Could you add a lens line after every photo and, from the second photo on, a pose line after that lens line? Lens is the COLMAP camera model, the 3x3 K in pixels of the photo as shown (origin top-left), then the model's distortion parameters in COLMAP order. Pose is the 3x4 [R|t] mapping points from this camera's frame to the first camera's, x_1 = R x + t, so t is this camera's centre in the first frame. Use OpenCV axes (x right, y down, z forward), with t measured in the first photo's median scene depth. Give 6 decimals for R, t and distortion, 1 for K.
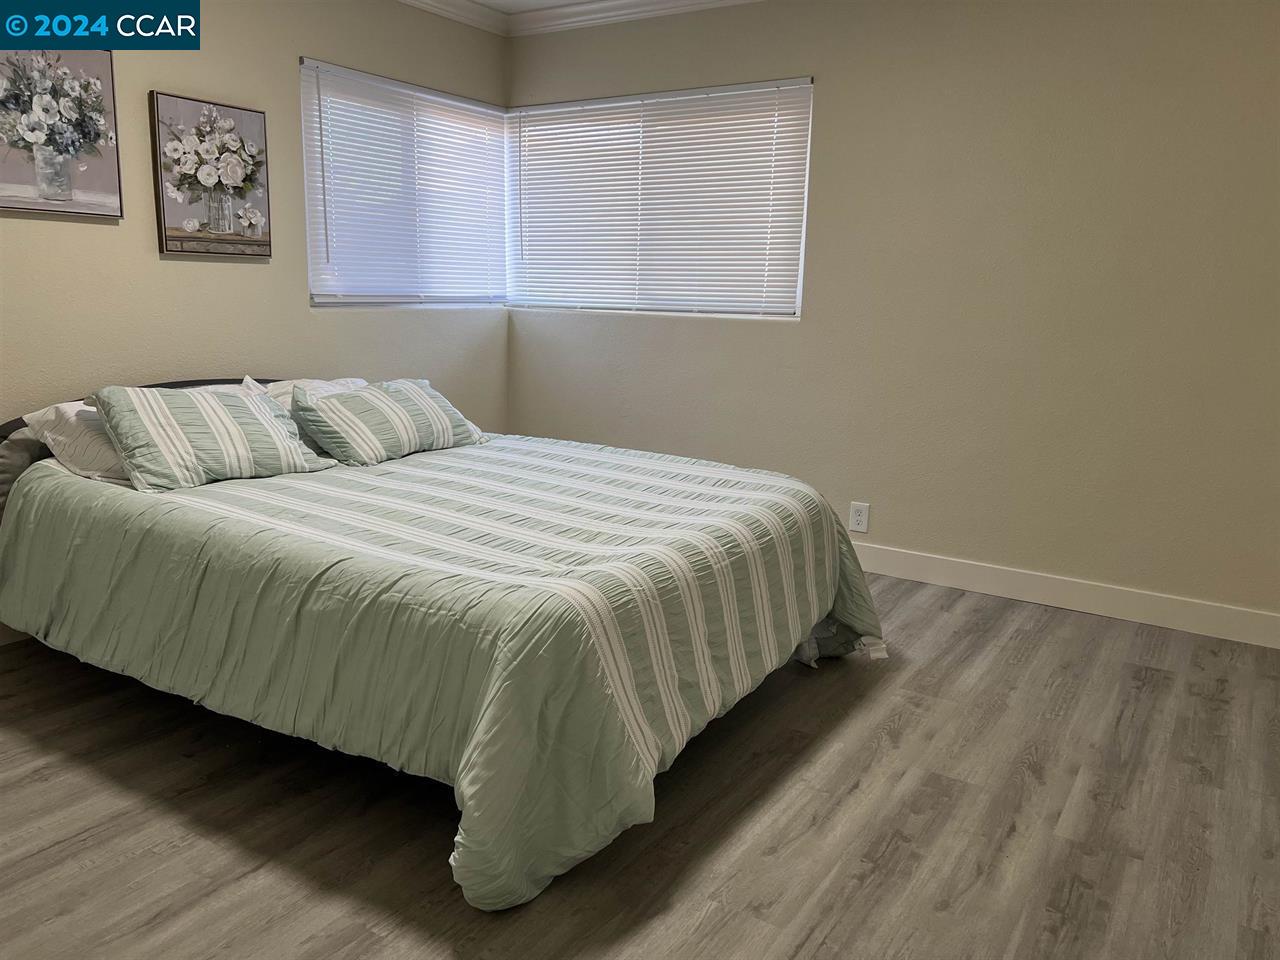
lens RADIAL K [[953.7, 0, 632.4], [0, 953.7, 479.9], [0, 0, 1]] dist [0.085891, -0.101414]
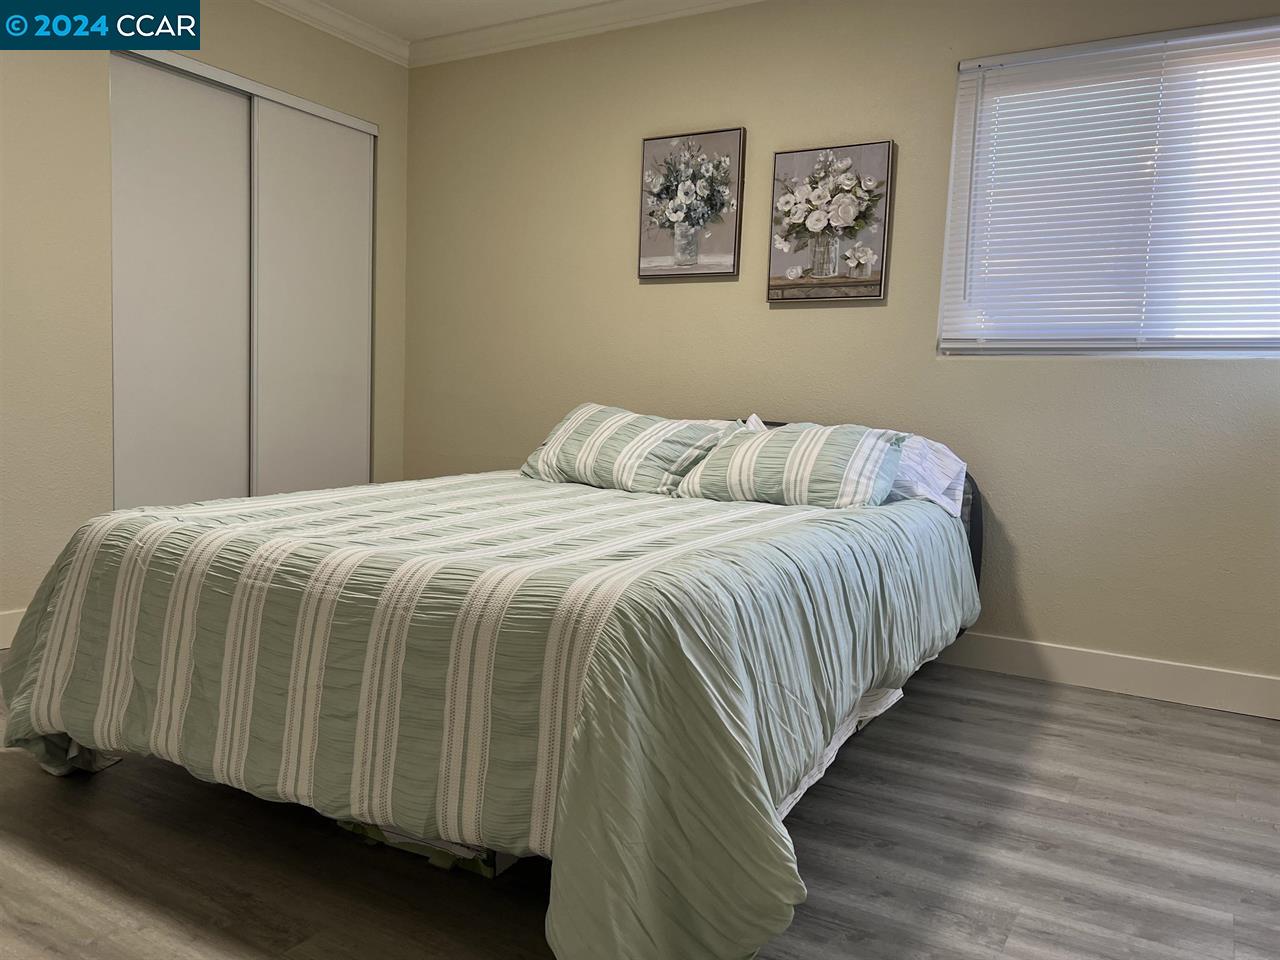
lens RADIAL K [[953.7, 0, 632.4], [0, 953.7, 479.9], [0, 0, 1]] dist [0.085891, -0.101414]
pose [[0.042701, 0.058944, -0.997348, 0.562560], [-0.236310, 0.970529, 0.047241, -0.058997], [0.970739, 0.233665, 0.055371, 0.836065]]
